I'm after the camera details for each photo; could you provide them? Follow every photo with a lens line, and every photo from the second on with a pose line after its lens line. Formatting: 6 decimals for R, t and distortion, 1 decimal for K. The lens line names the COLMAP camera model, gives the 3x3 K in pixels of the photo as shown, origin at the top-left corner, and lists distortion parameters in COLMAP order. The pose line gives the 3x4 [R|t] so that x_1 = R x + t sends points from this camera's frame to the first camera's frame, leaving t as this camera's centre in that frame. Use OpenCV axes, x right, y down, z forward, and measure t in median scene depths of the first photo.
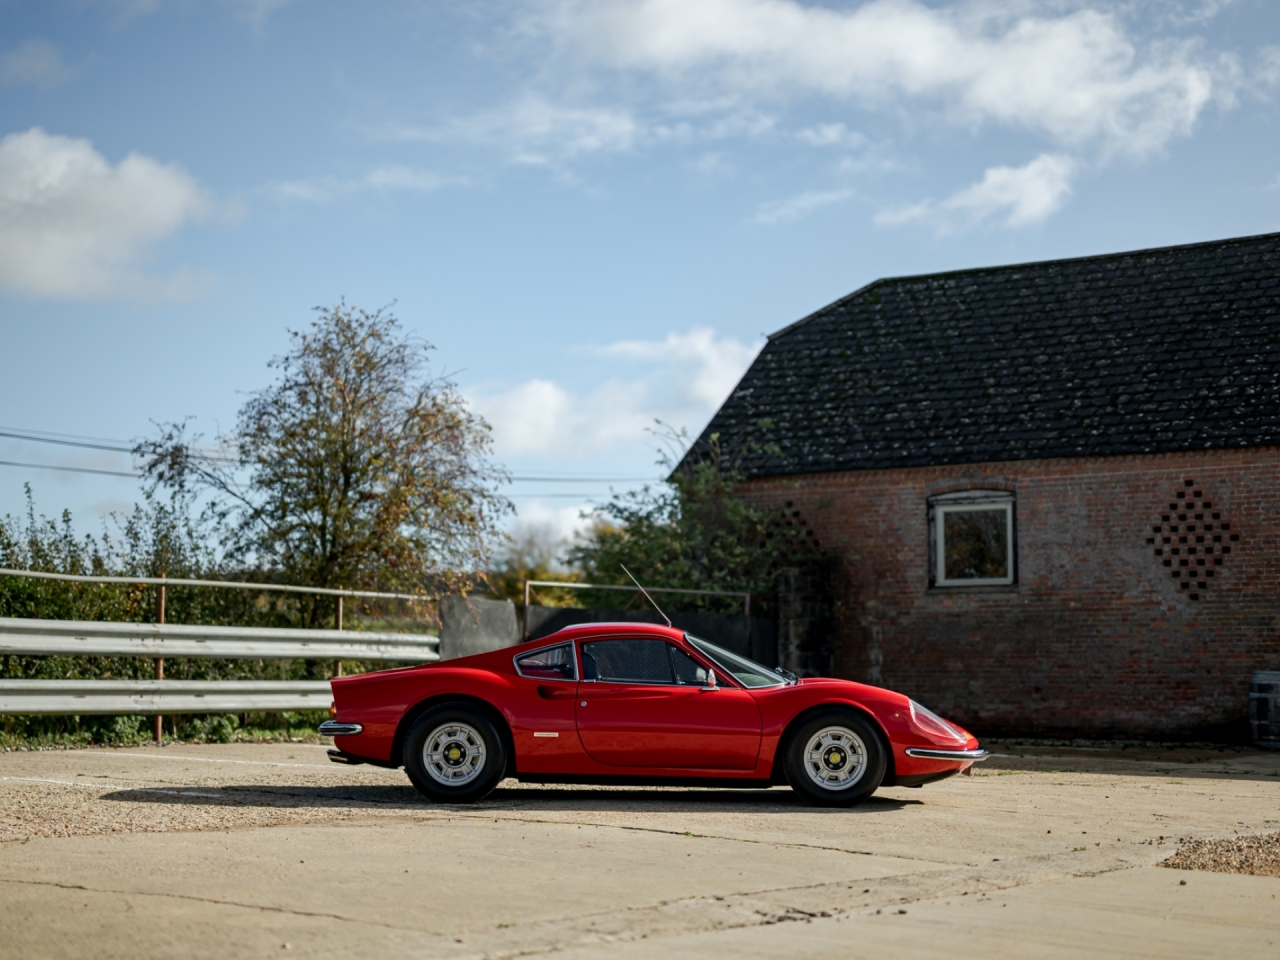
lens RADIAL K [[2076.6, 0, 640.0], [0, 2076.6, 480.0], [0, 0, 1]] dist [-0.006621, 0.081399]
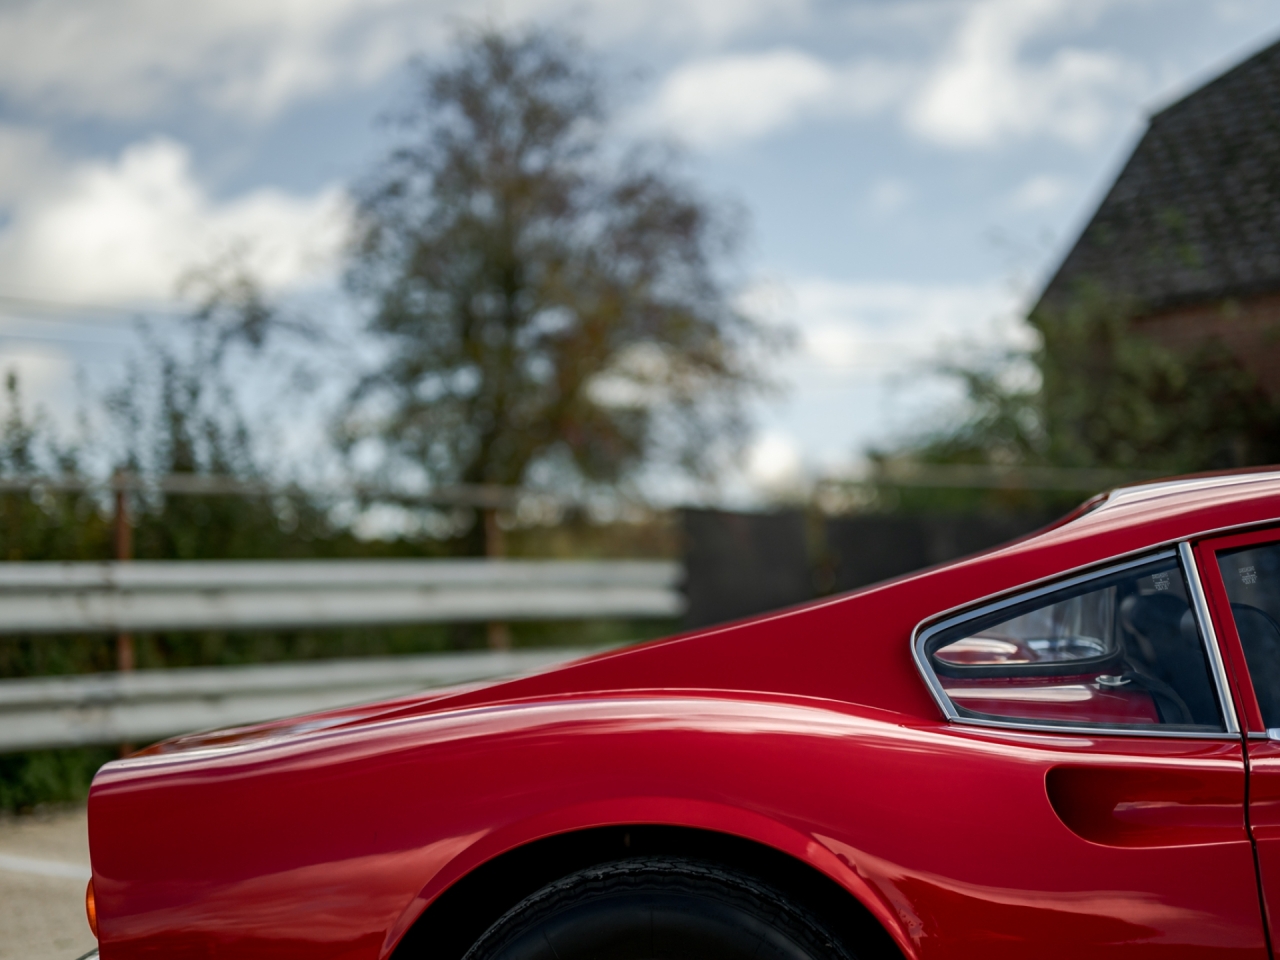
lens RADIAL K [[2076.6, 0, 640.0], [0, 2076.6, 480.0], [0, 0, 1]] dist [-0.006621, 0.081399]
pose [[0.992205, -0.038717, -0.118449, -0.032093], [0.042549, 0.998644, 0.029992, 0.027313], [0.117127, -0.034798, 0.992507, 0.361475]]
